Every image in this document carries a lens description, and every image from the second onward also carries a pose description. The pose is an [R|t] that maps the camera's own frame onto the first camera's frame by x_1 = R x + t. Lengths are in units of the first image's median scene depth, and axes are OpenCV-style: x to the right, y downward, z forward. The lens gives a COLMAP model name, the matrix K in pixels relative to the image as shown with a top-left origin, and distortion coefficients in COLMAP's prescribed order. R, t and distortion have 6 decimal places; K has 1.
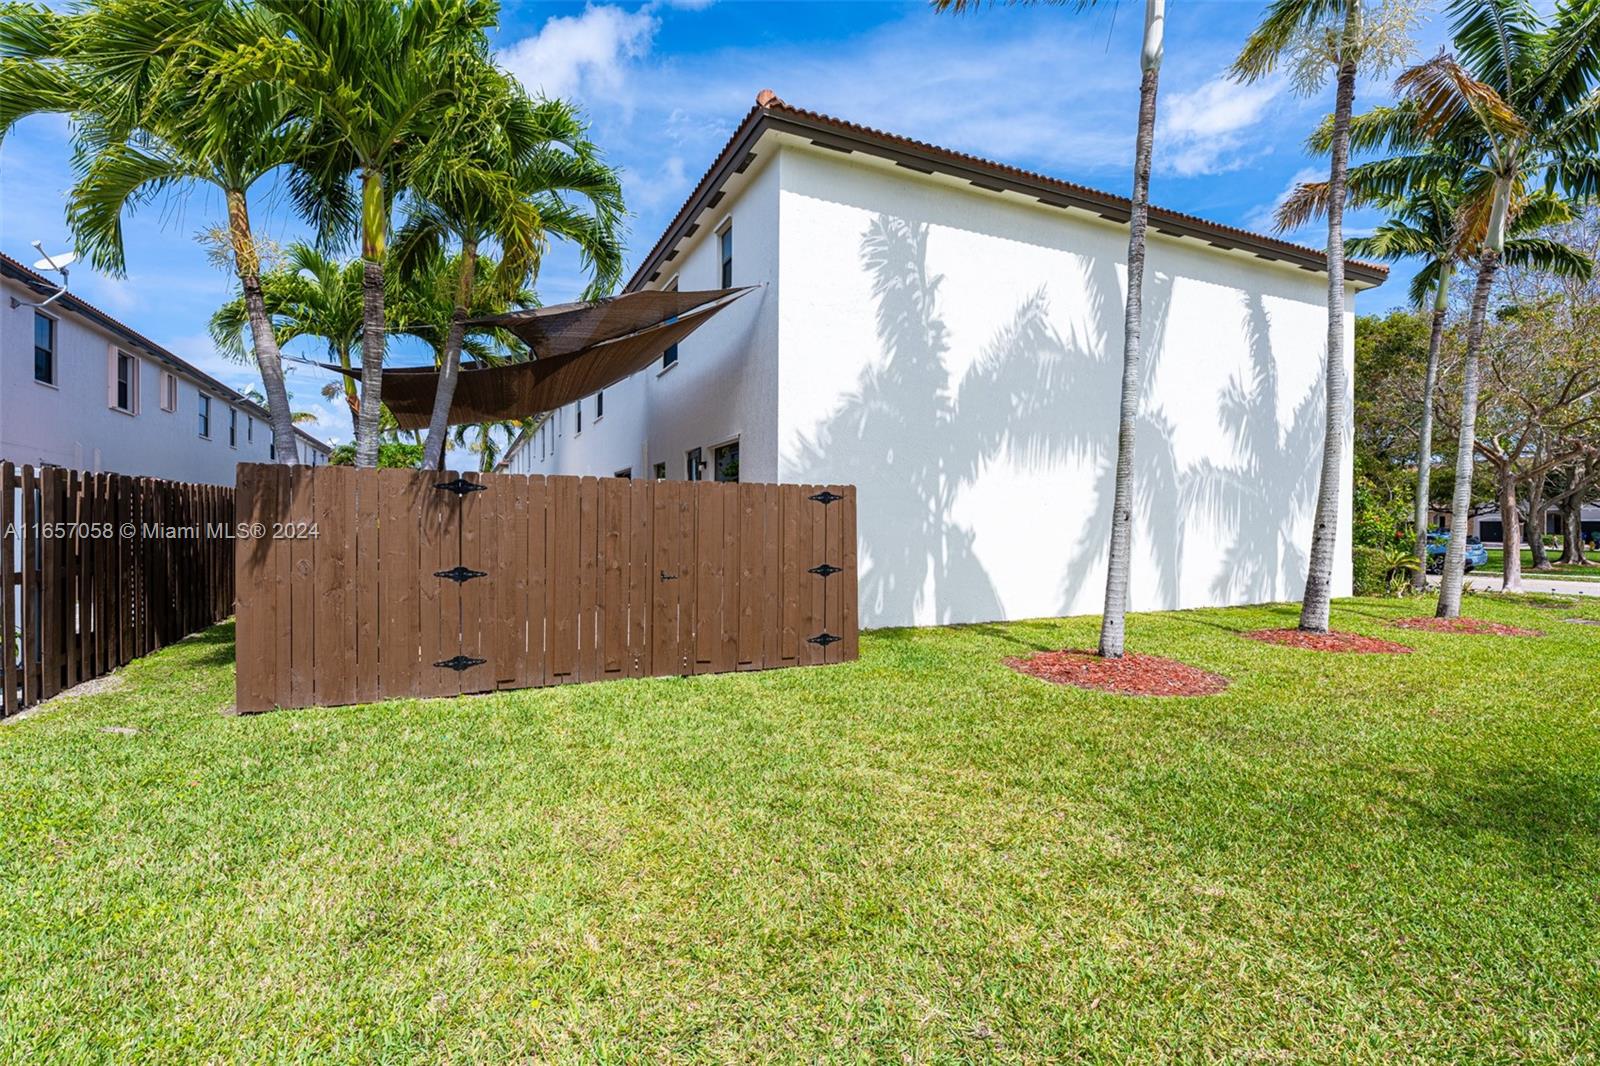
lens RADIAL K [[716.1, 0, 795.0], [0, 716.1, 528.8], [0, 0, 1]] dist [0.001108, -0.000487]
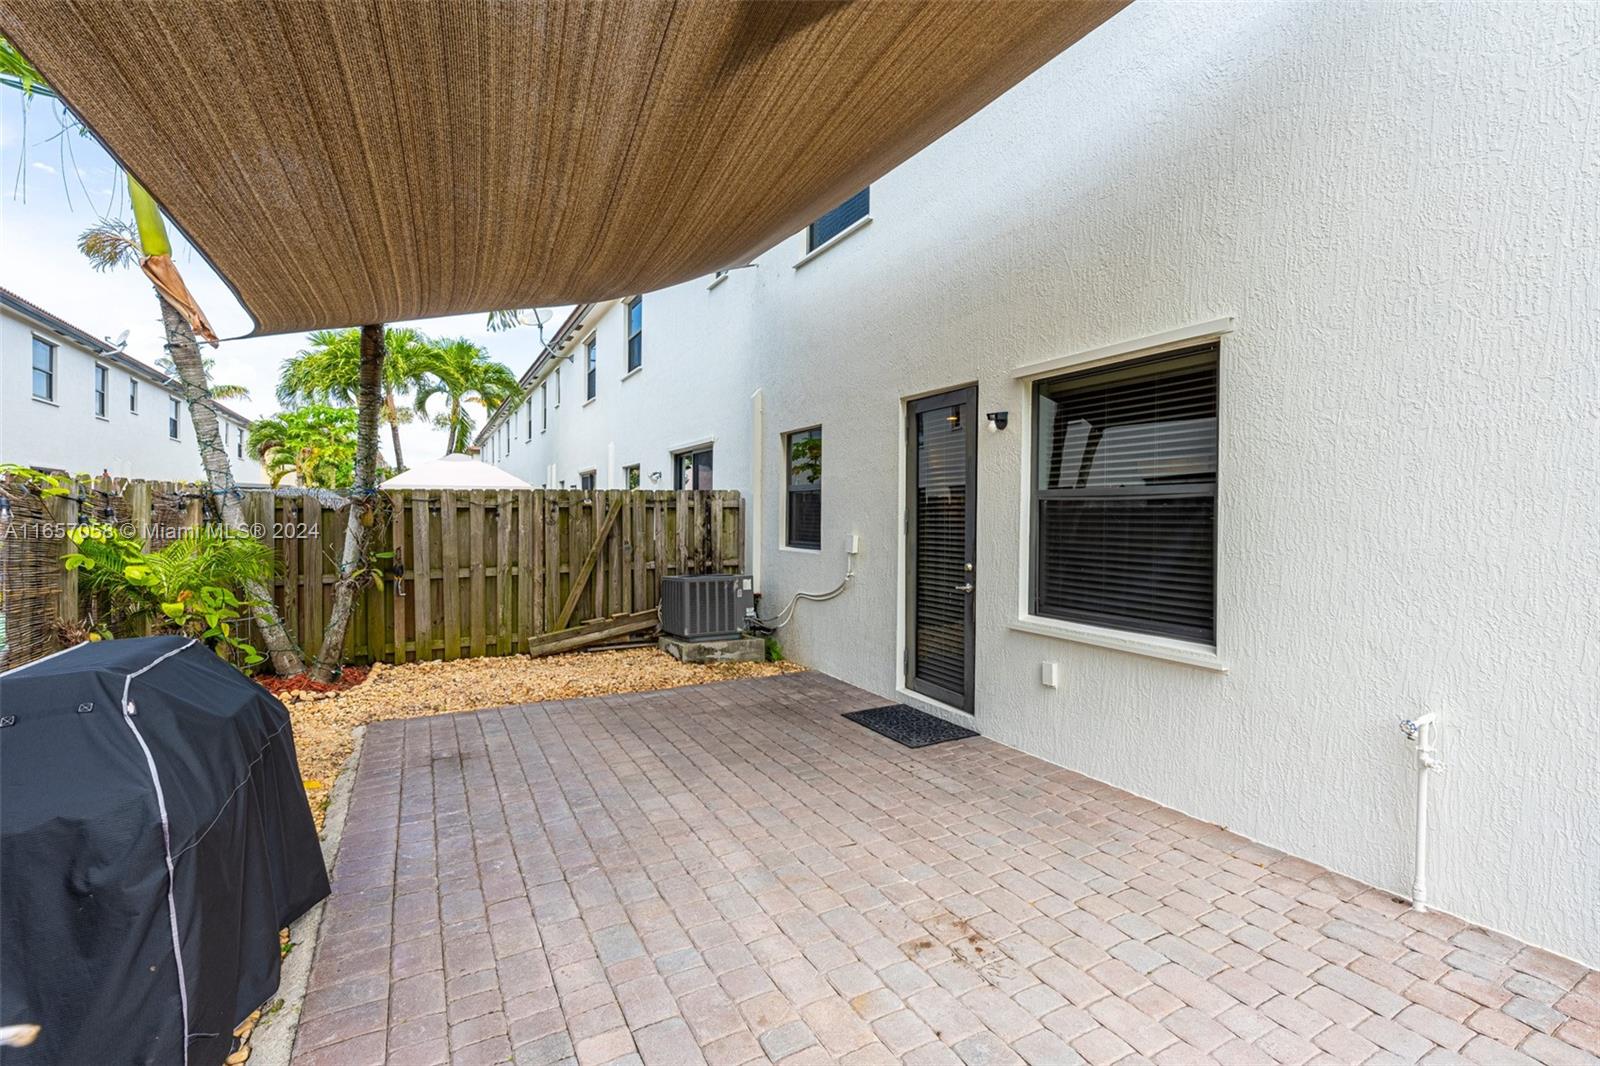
lens RADIAL K [[716.1, 0, 821.6], [0, 716.1, 526.8], [0, 0, 1]] dist [0.001108, -0.000487]
pose [[0.997503, 0.002534, 0.070577, -0.424773], [-0.003172, 0.999955, 0.008935, -0.046343], [-0.070551, -0.009137, 0.997466, 0.928506]]
